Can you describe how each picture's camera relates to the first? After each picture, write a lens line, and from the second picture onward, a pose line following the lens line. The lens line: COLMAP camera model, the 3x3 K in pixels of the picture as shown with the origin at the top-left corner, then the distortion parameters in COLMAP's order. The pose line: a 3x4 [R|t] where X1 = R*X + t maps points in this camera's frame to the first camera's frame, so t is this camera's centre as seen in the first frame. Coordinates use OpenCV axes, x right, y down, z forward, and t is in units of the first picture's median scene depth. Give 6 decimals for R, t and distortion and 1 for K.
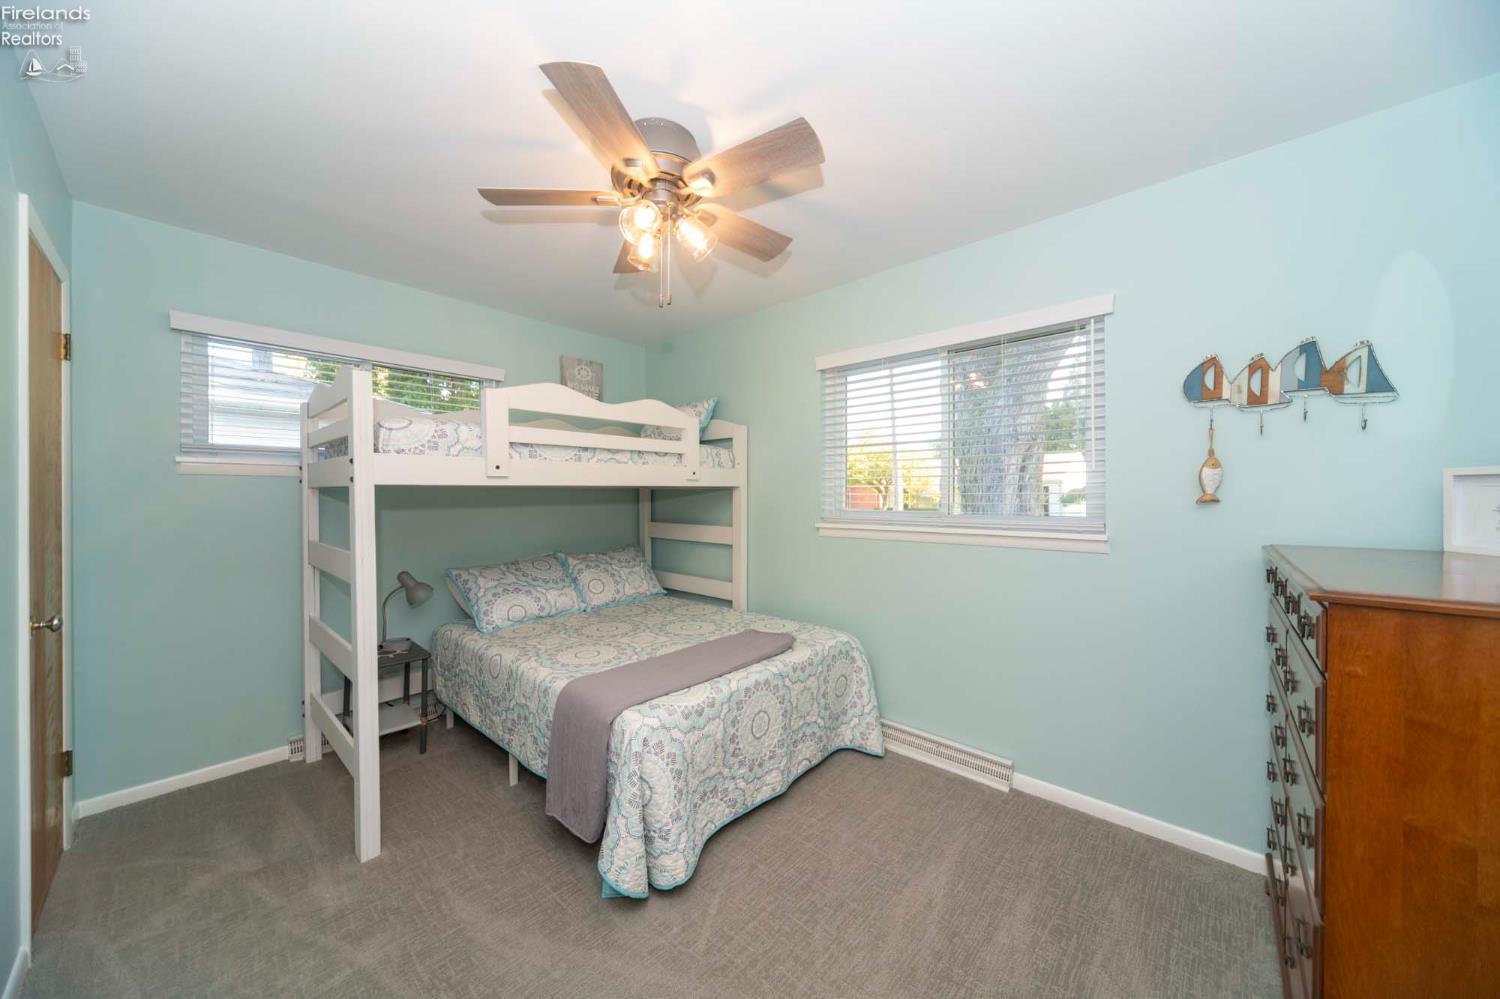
lens RADIAL K [[526.6, 0, 750.0], [0, 526.6, 499.5], [0, 0, 1]] dist [-0.000022, -0.000060]
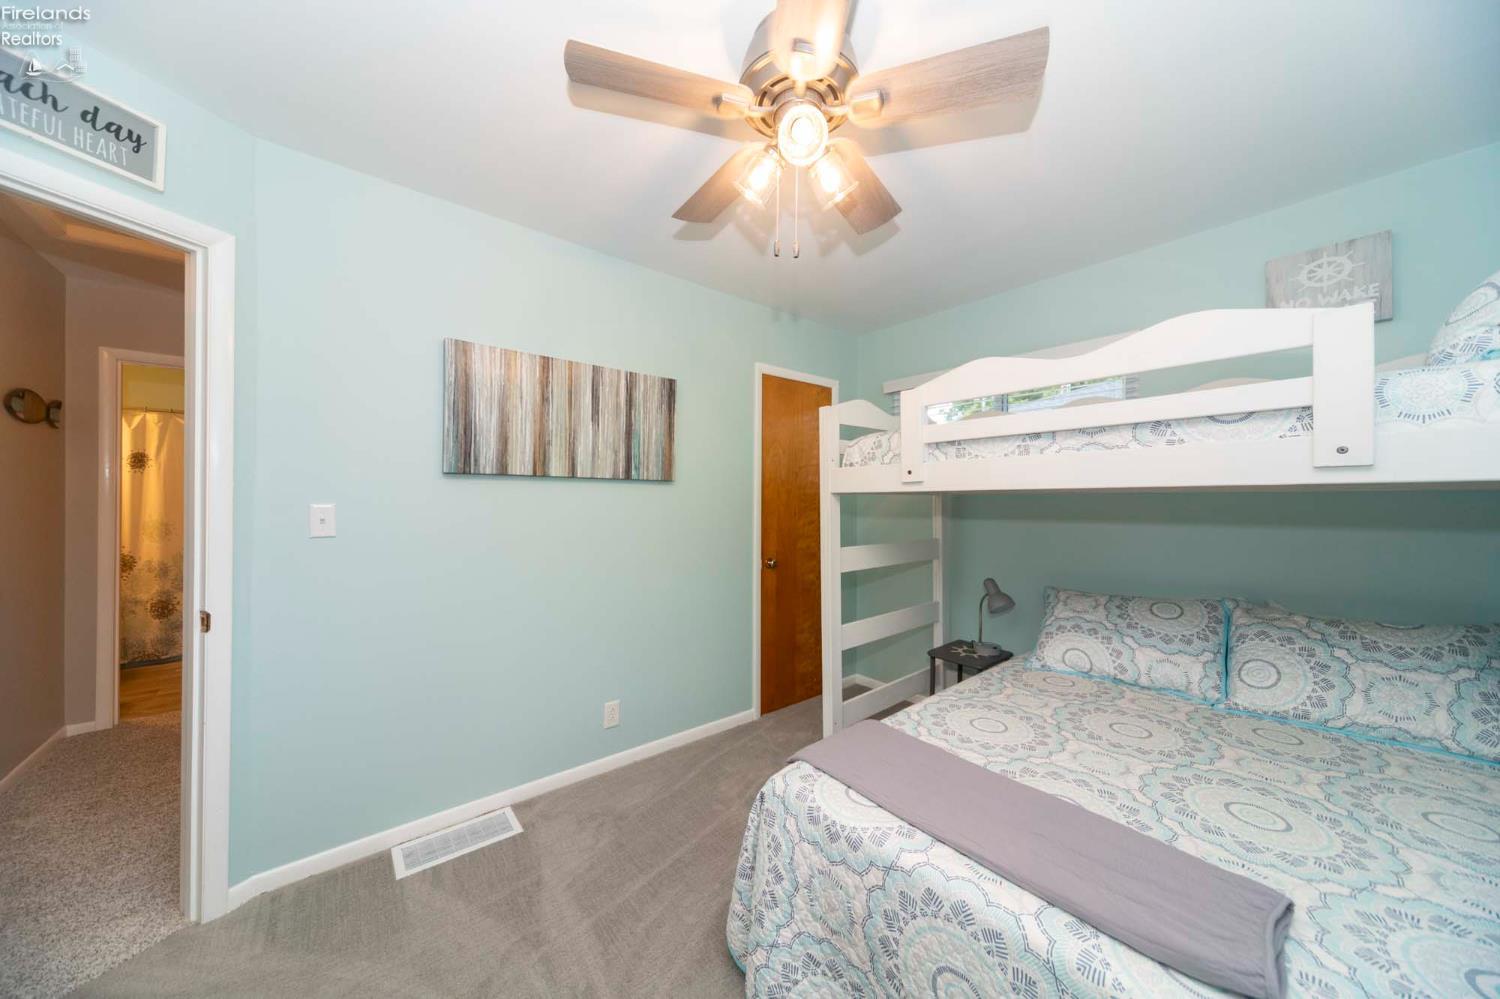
lens RADIAL K [[526.6, 0, 750.0], [0, 526.6, 499.5], [0, 0, 1]] dist [-0.000022, -0.000060]
pose [[-0.163560, 0.000380, -0.986533, 0.456219], [-0.013270, 0.999909, 0.002585, -0.010445], [0.986444, 0.013515, -0.163540, 0.806515]]
